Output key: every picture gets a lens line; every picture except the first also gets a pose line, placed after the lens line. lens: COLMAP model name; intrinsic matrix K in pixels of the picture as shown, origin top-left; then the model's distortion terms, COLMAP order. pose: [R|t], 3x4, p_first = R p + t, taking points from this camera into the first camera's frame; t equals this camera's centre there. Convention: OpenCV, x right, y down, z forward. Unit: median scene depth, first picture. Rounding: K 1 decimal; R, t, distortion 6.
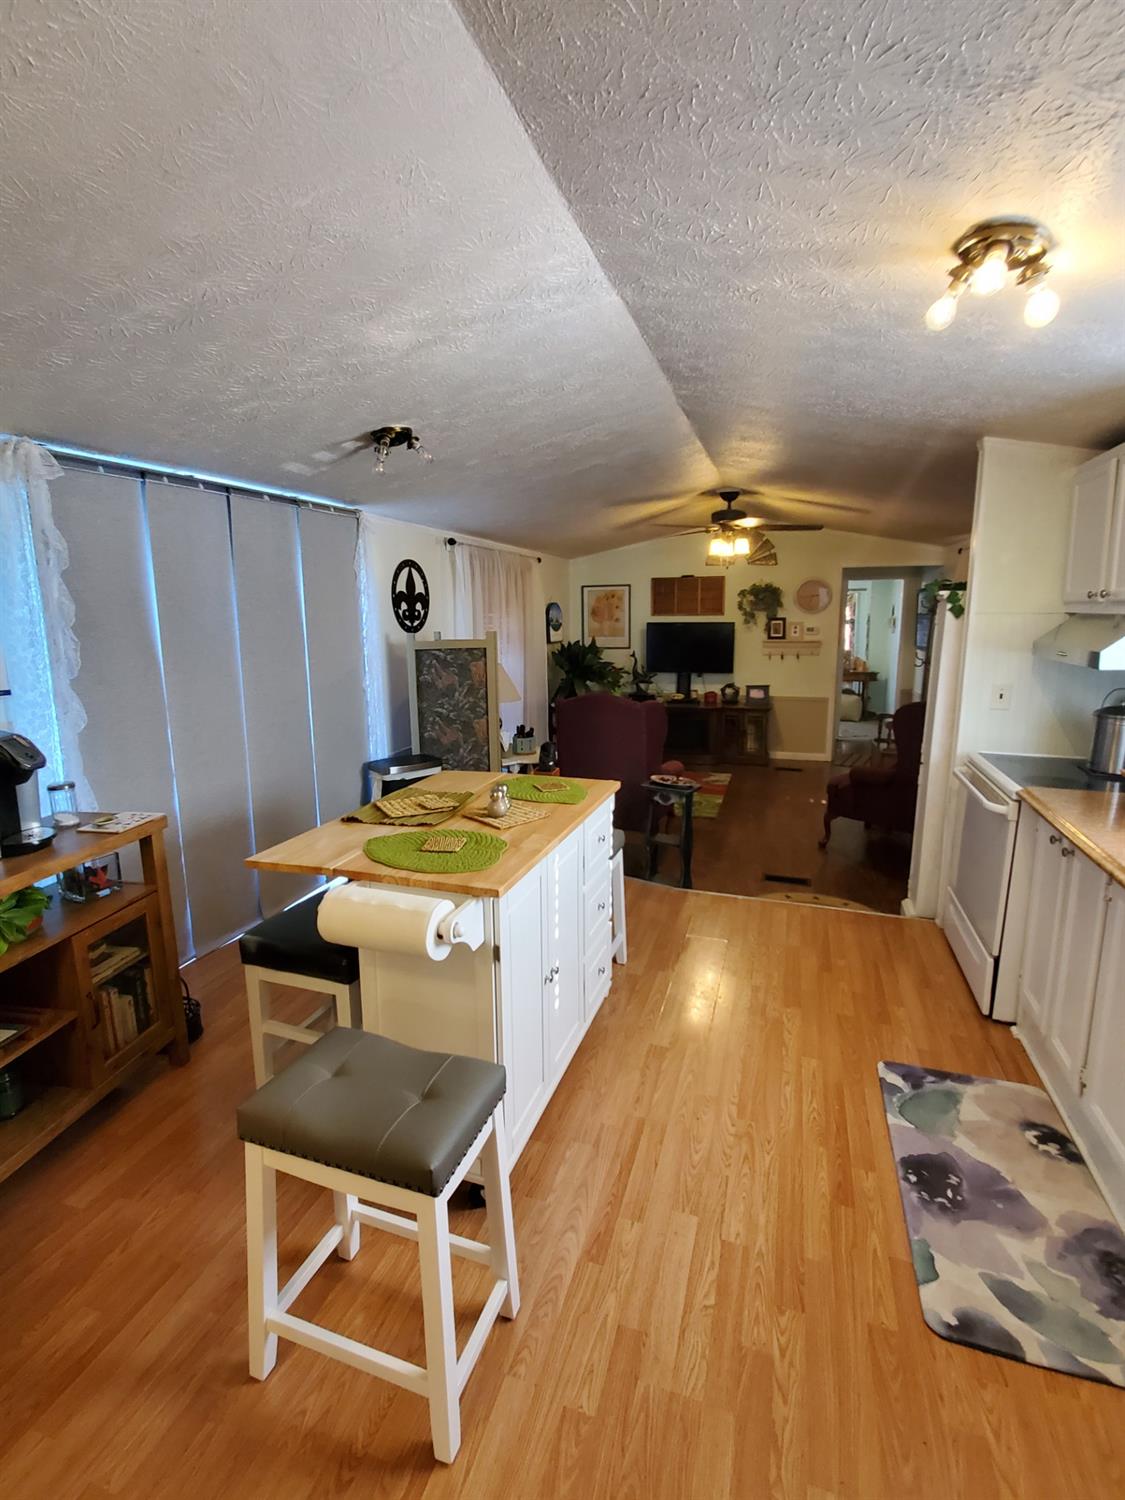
lens RADIAL K [[668.6, 0, 562.5], [0, 668.6, 750.0], [0, 0, 1]] dist [0.000285, 0.000011]
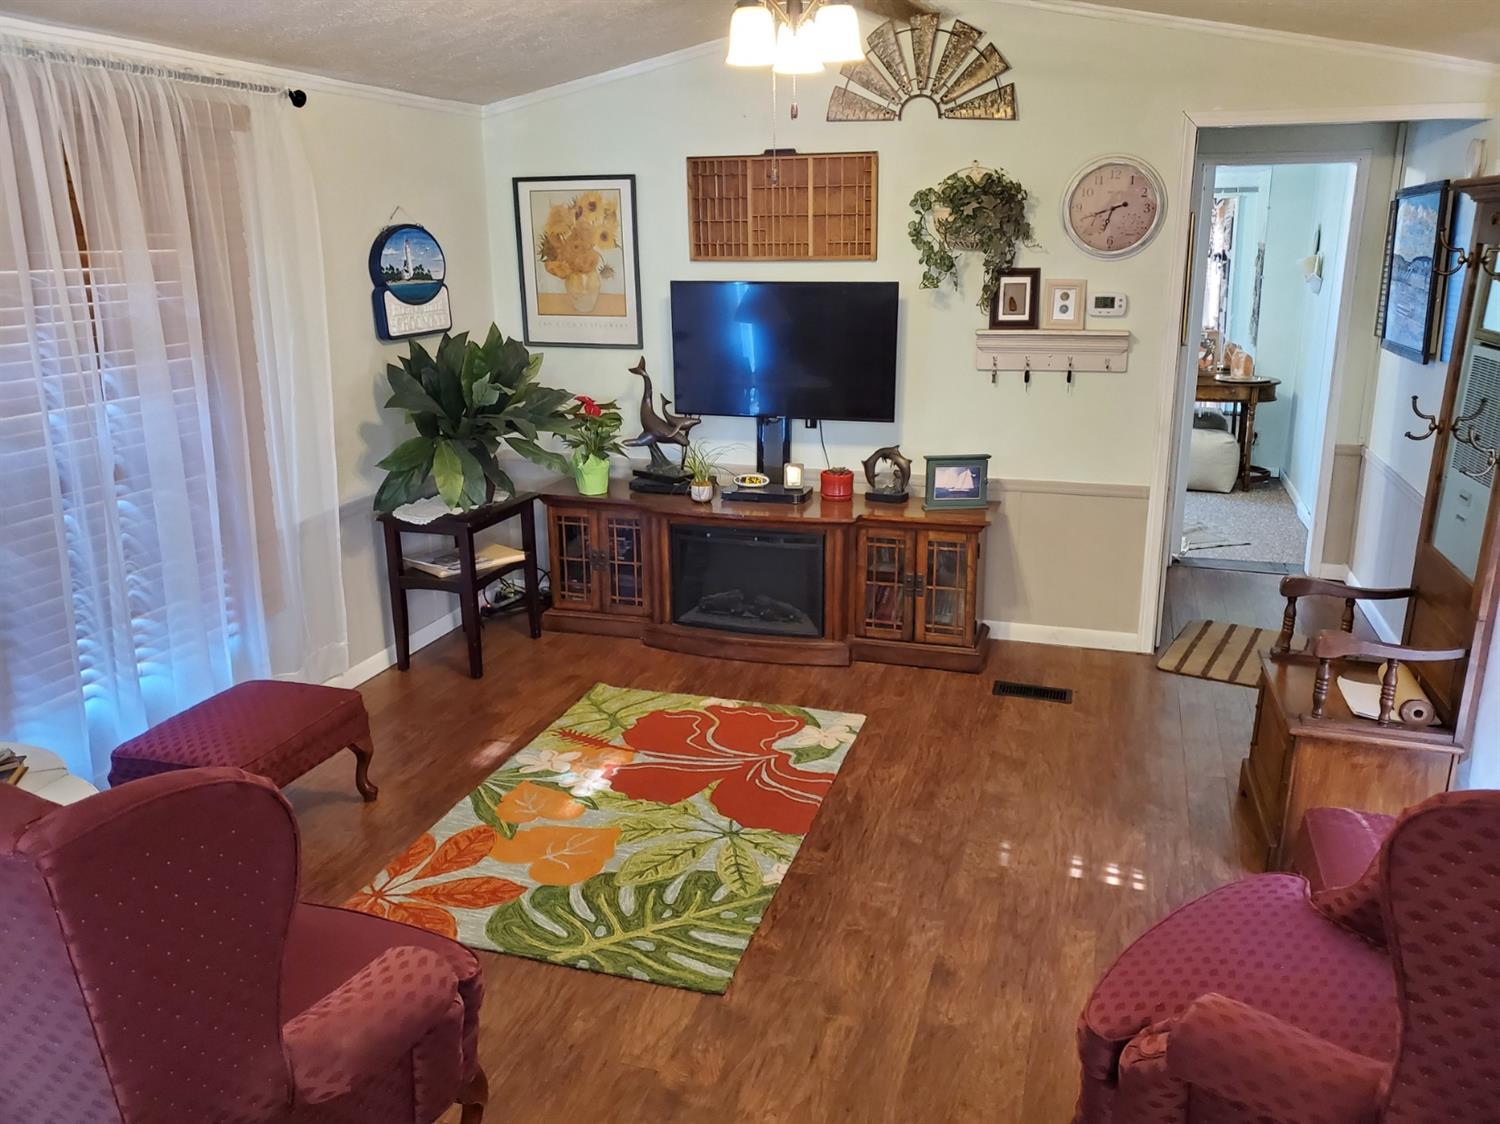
lens RADIAL K [[1146.2, 0, 750.0], [0, 1146.2, 562.0], [0, 0, 1]] dist [0.096890, -0.203903]
pose [[0.999715, -0.005065, 0.023318, 0.157220], [0.003213, 0.996888, 0.078767, -0.086114], [-0.023645, -0.078670, 0.996620, 0.352510]]
